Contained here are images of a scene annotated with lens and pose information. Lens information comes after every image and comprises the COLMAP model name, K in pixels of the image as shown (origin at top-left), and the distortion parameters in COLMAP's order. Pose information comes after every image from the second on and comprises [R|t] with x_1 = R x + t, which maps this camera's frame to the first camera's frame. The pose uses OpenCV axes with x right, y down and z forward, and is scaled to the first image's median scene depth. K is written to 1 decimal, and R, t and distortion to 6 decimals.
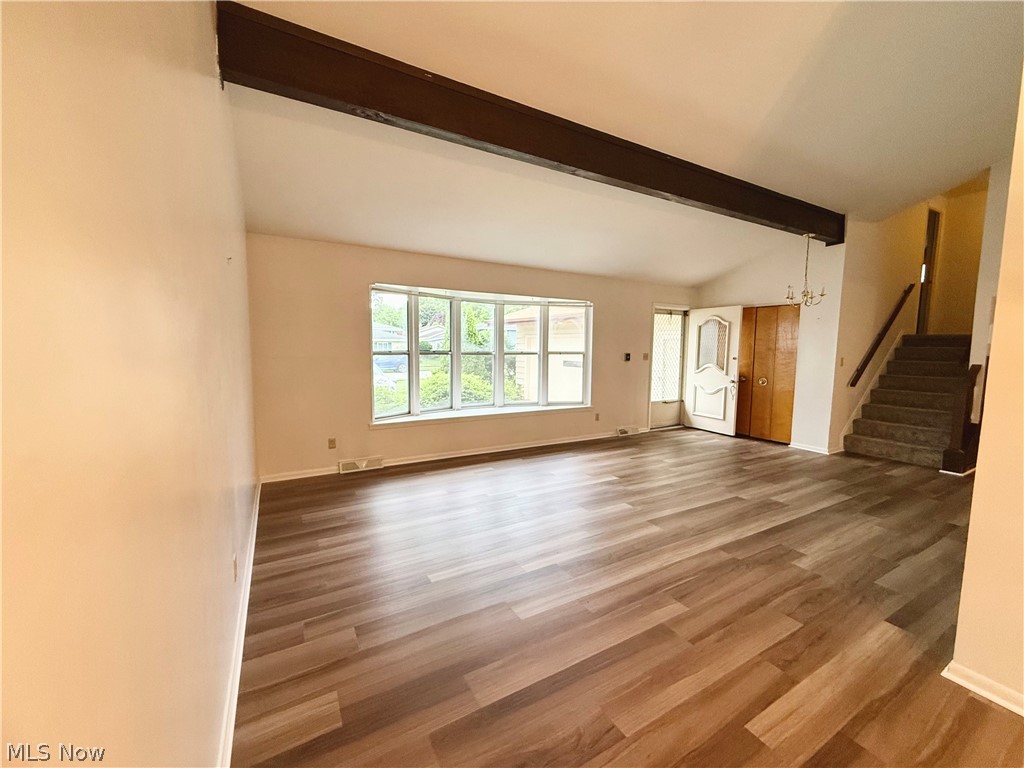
lens RADIAL K [[408.3, 0, 509.4], [0, 408.3, 383.0], [0, 0, 1]] dist [0.000106, -0.000319]
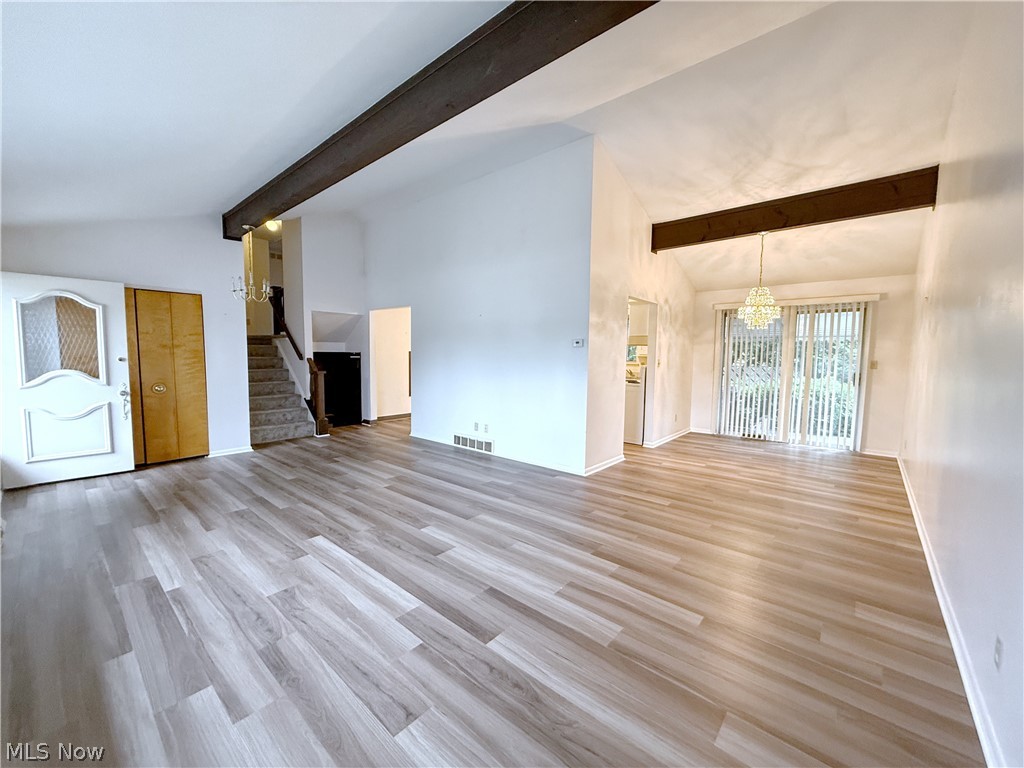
lens RADIAL K [[408.3, 0, 509.4], [0, 408.3, 383.0], [0, 0, 1]] dist [0.000106, -0.000319]
pose [[-0.331884, -0.082053, 0.939745, -0.328717], [0.072759, 0.991015, 0.112226, -0.053339], [-0.940510, 0.105621, -0.322932, 0.639716]]
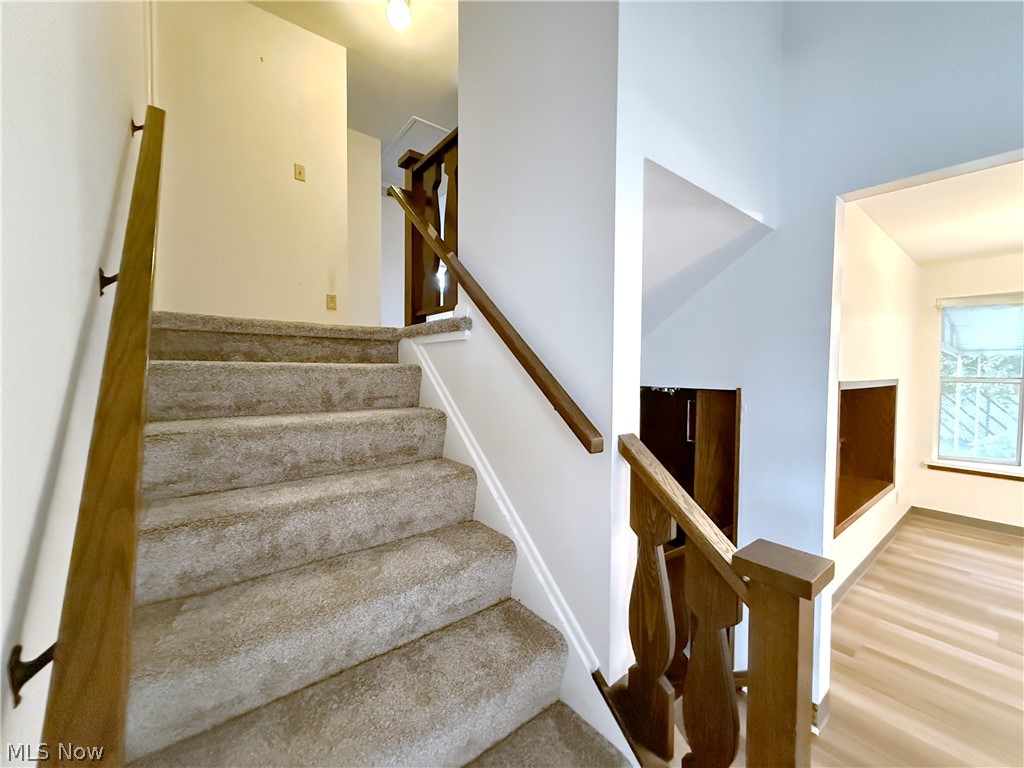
lens RADIAL K [[408.3, 0, 509.4], [0, 408.3, 383.0], [0, 0, 1]] dist [0.000106, -0.000319]
pose [[-0.144563, -0.043592, 0.988535, 0.721935], [0.081477, 0.995112, 0.055797, -0.075377], [-0.986135, 0.088609, -0.140305, 0.862891]]
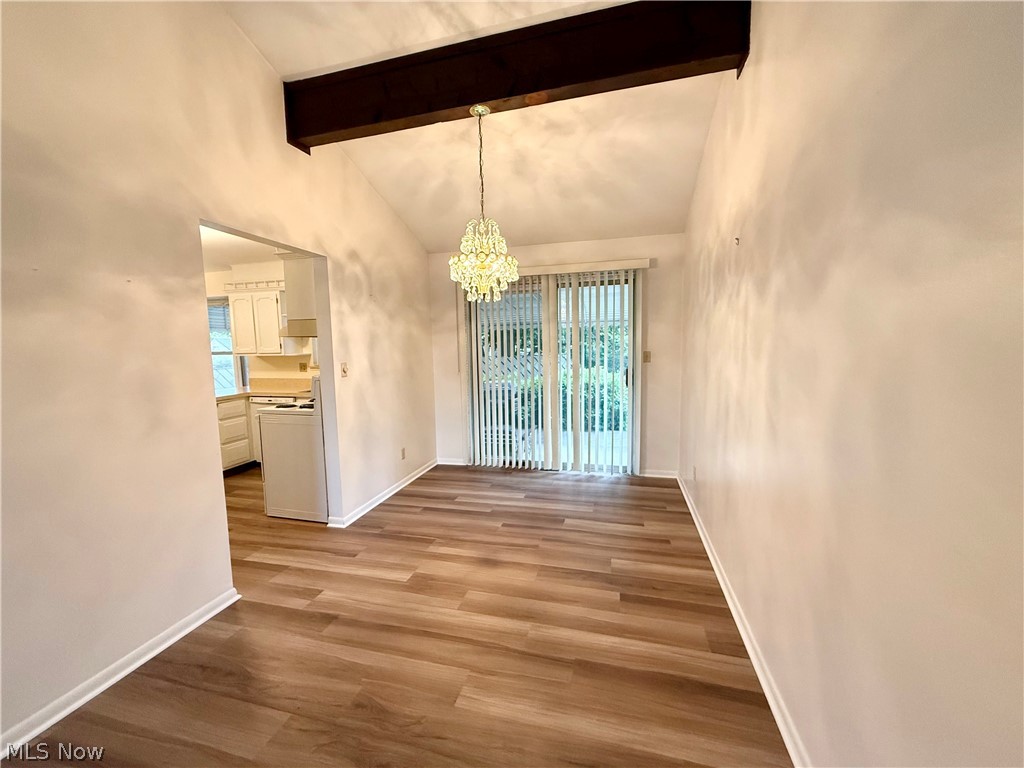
lens RADIAL K [[408.3, 0, 509.4], [0, 408.3, 383.0], [0, 0, 1]] dist [0.000106, -0.000319]
pose [[-0.712283, -0.062024, 0.699147, -0.046891], [0.079226, 0.982618, 0.167887, -0.019679], [-0.697407, 0.174973, -0.694988, 0.203680]]
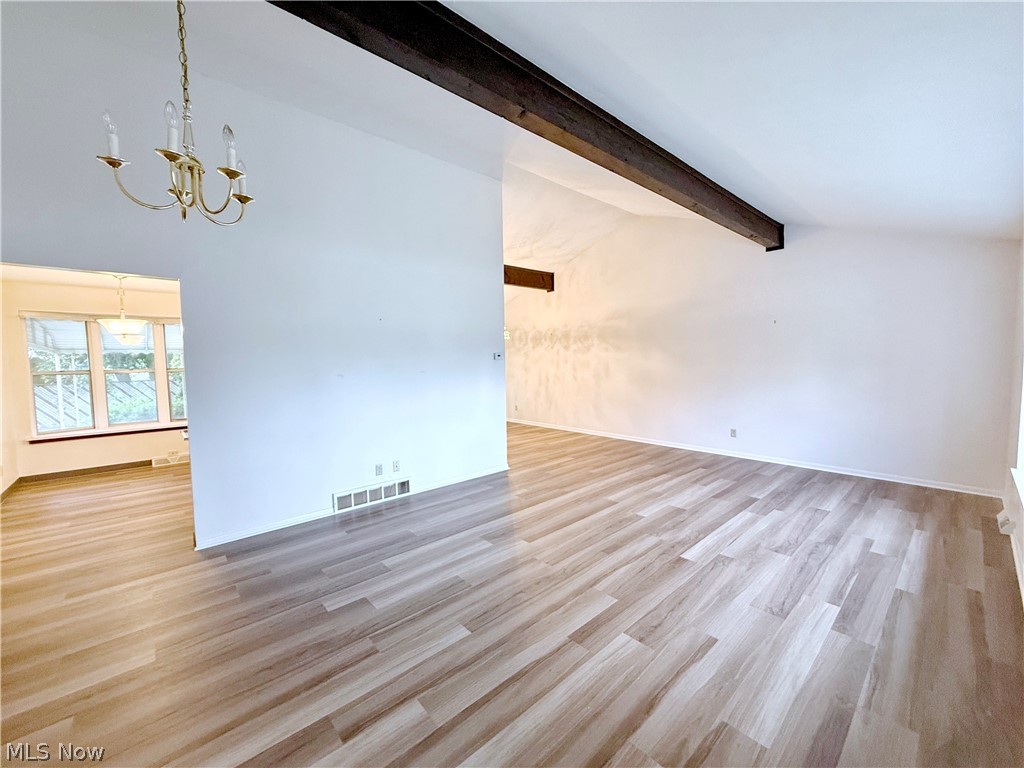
lens RADIAL K [[408.3, 0, 509.4], [0, 408.3, 383.0], [0, 0, 1]] dist [0.000106, -0.000319]
pose [[-0.977874, 0.020295, -0.208209, 0.484778], [-0.010927, 0.988969, 0.147719, -0.103300], [0.208911, 0.146725, -0.966865, 1.105988]]
